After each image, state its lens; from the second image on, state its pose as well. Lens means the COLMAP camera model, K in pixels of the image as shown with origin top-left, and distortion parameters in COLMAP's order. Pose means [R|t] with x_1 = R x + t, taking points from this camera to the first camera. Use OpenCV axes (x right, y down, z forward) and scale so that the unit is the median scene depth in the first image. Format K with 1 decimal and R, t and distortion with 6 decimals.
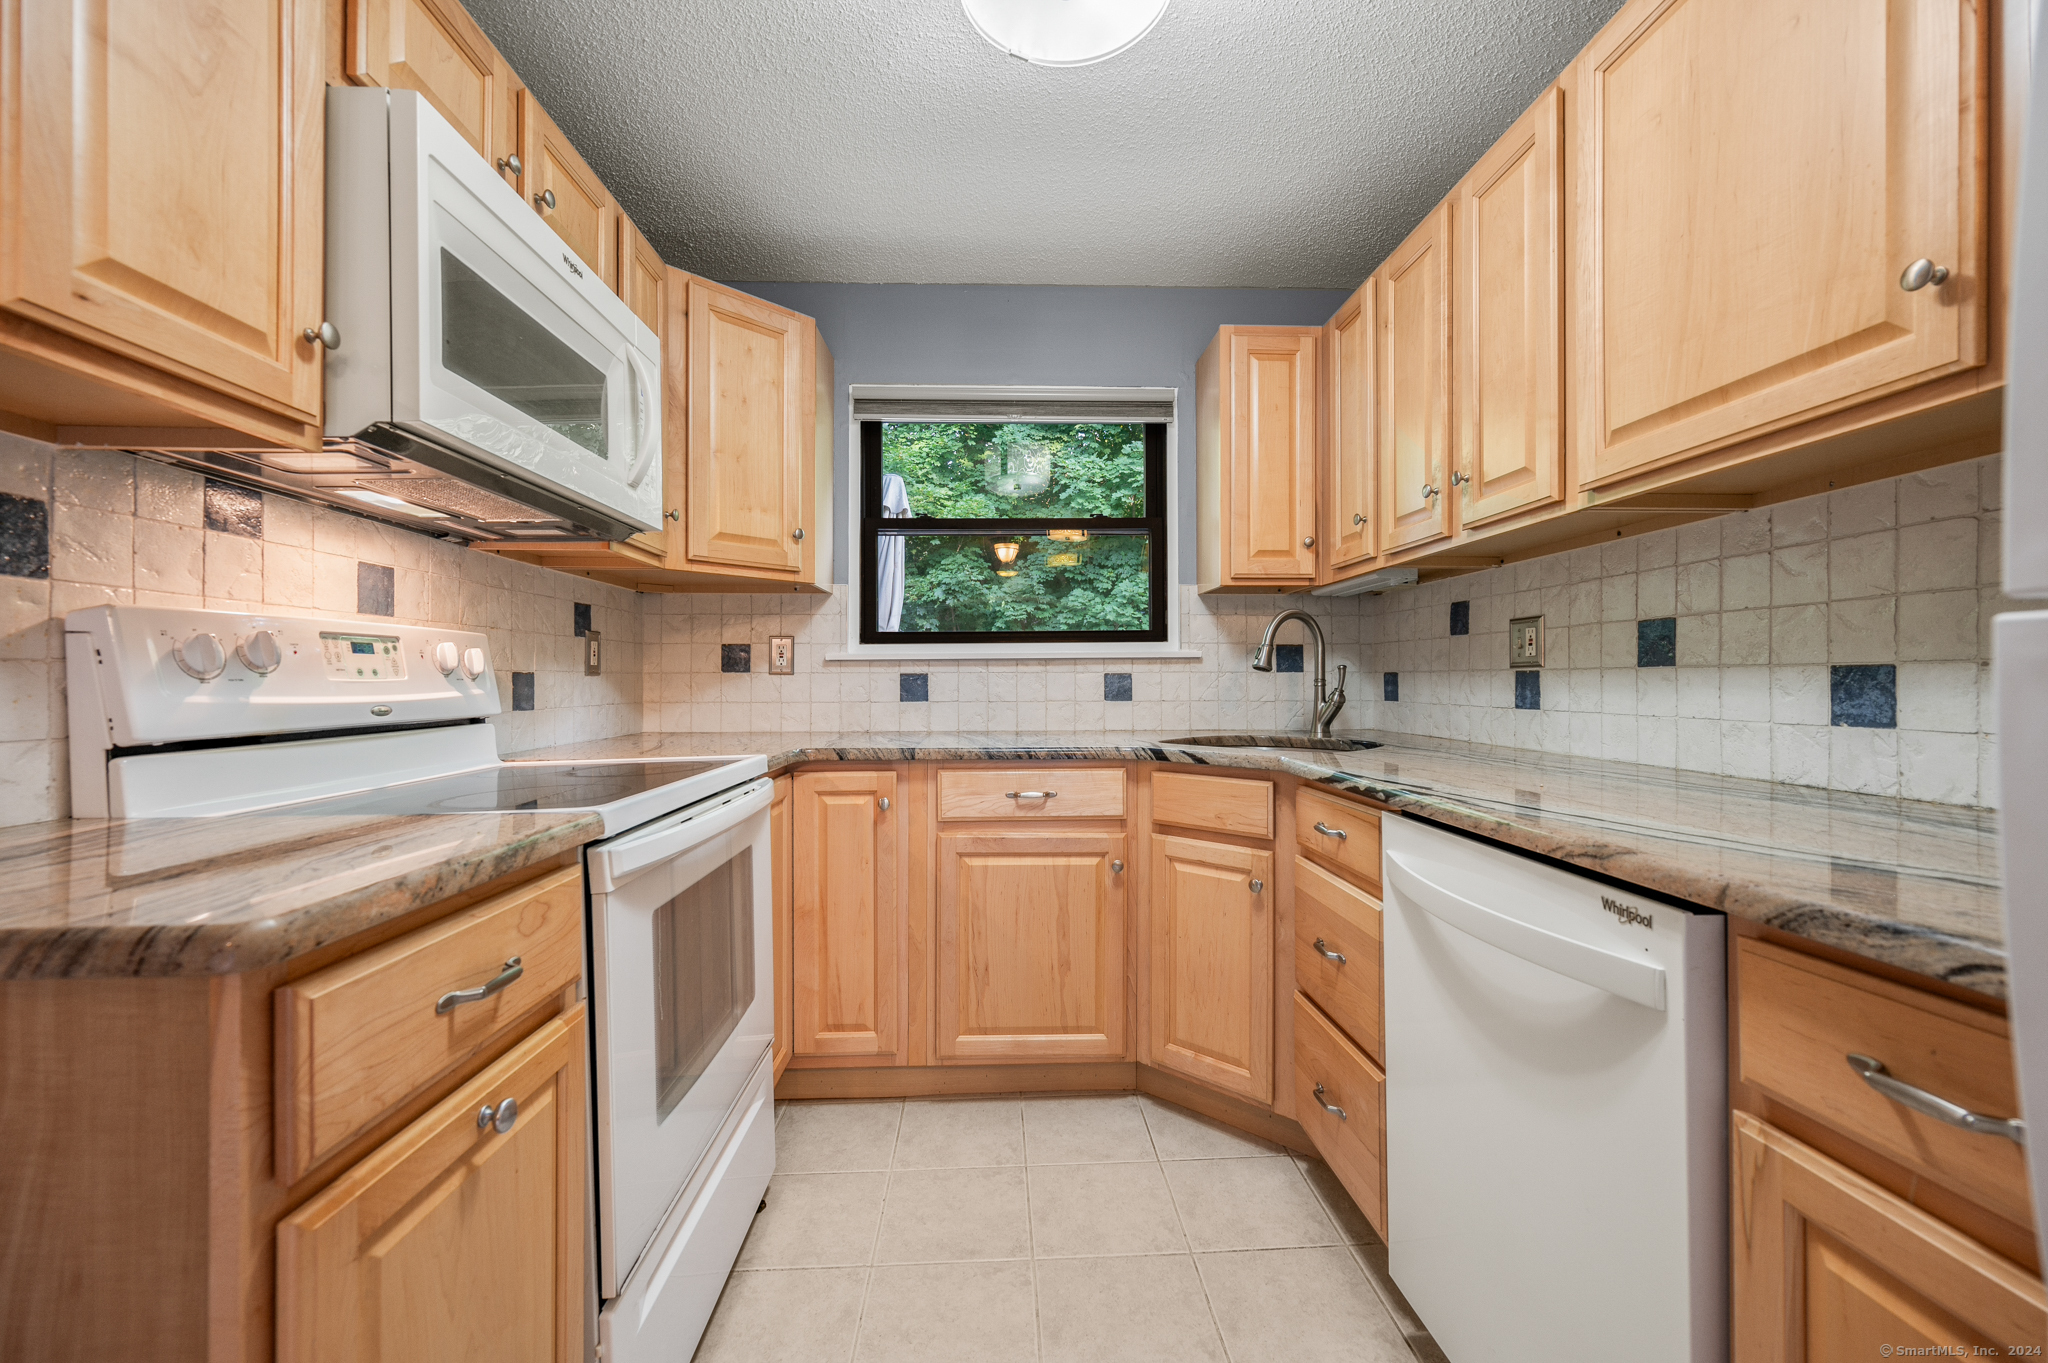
lens RADIAL K [[832.2, 0, 1029.3], [0, 832.2, 681.7], [0, 0, 1]] dist [0.000608, 0.000188]
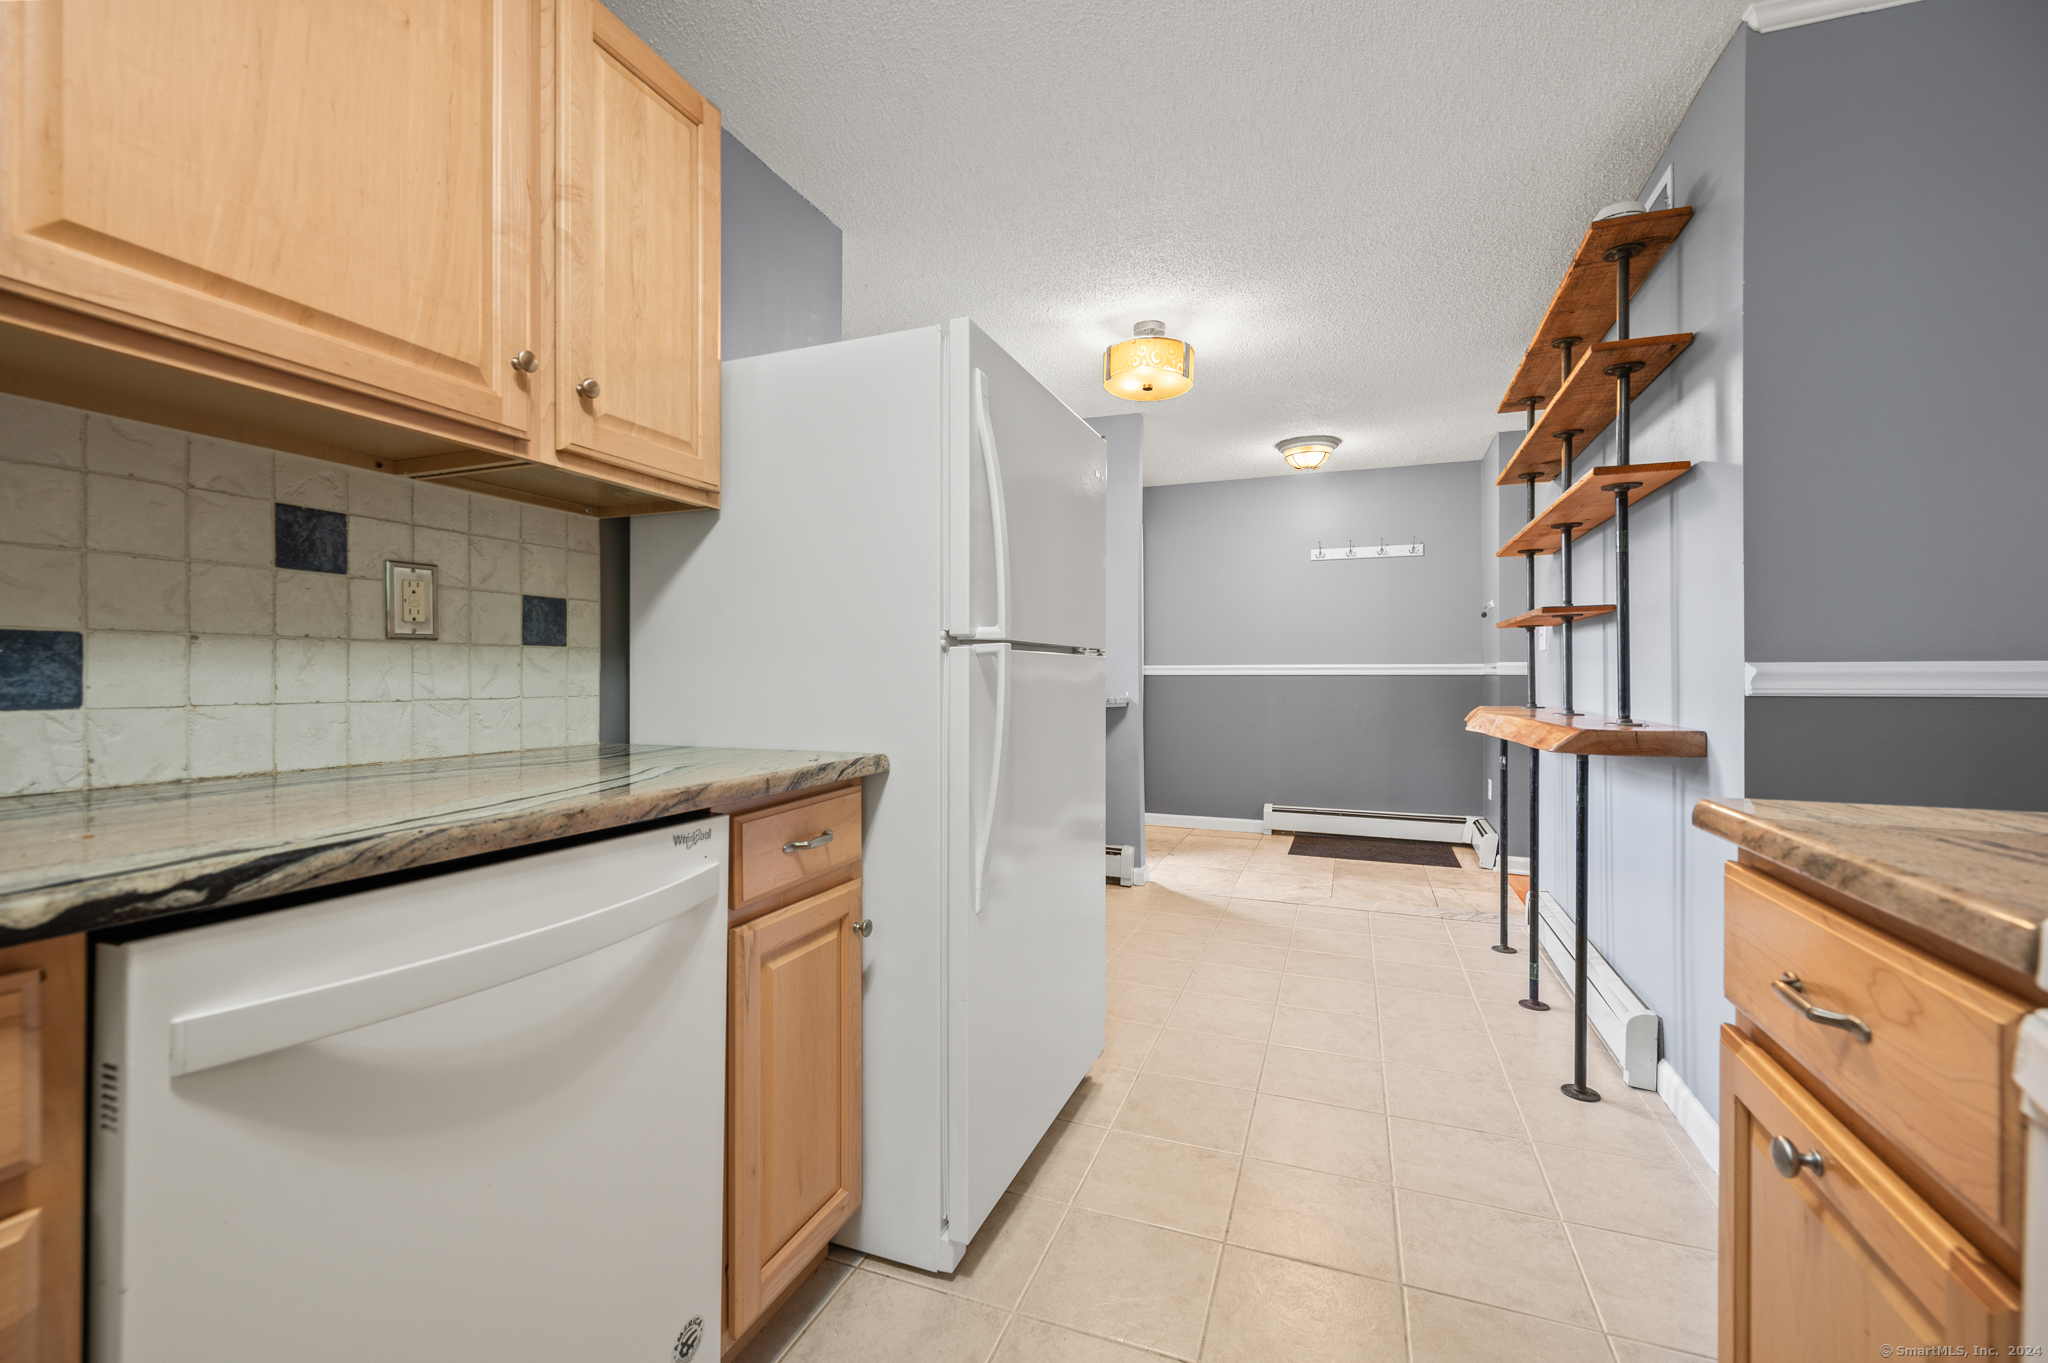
lens RADIAL K [[849.8, 0, 1033.6], [0, 849.8, 674.0], [0, 0, 1]] dist [0.001082, 0.000035]
pose [[-0.919357, 0.002307, 0.393418, -0.111616], [0.001563, 0.999996, -0.002211, 0.014860], [-0.393422, -0.001418, -0.919357, 0.848971]]
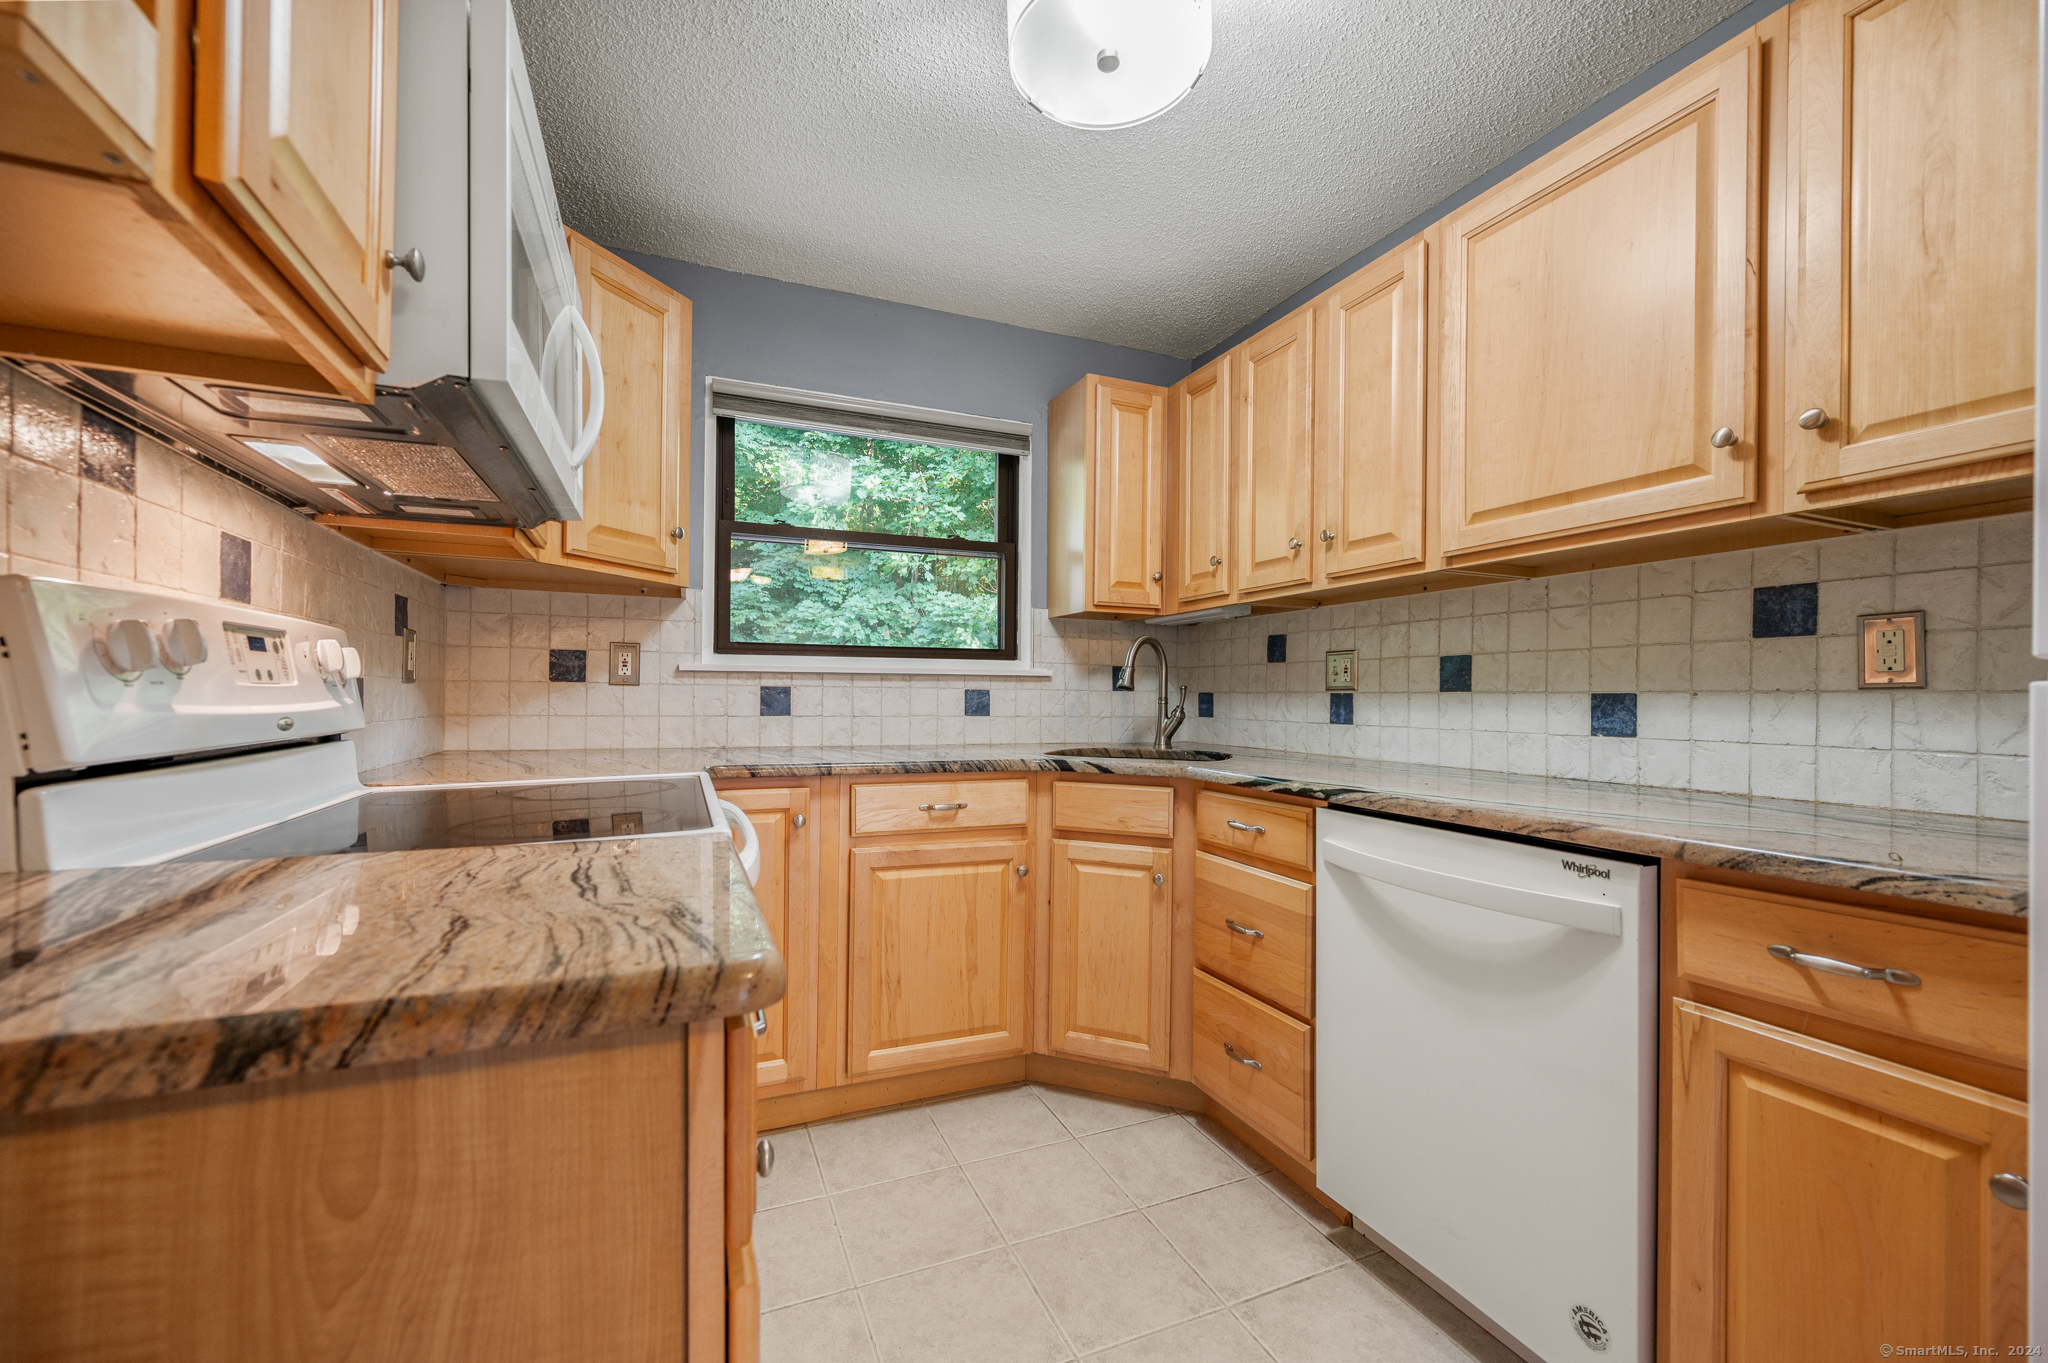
lens RADIAL K [[822.1, 0, 1022.0], [0, 822.1, 699.2], [0, 0, 1]] dist [0.000410, -0.000236]
pose [[0.937424, 0.011842, 0.347988, -0.279449], [-0.012597, 0.999921, -0.000092, 0.001761], [-0.347962, -0.004297, 0.937499, 0.016622]]
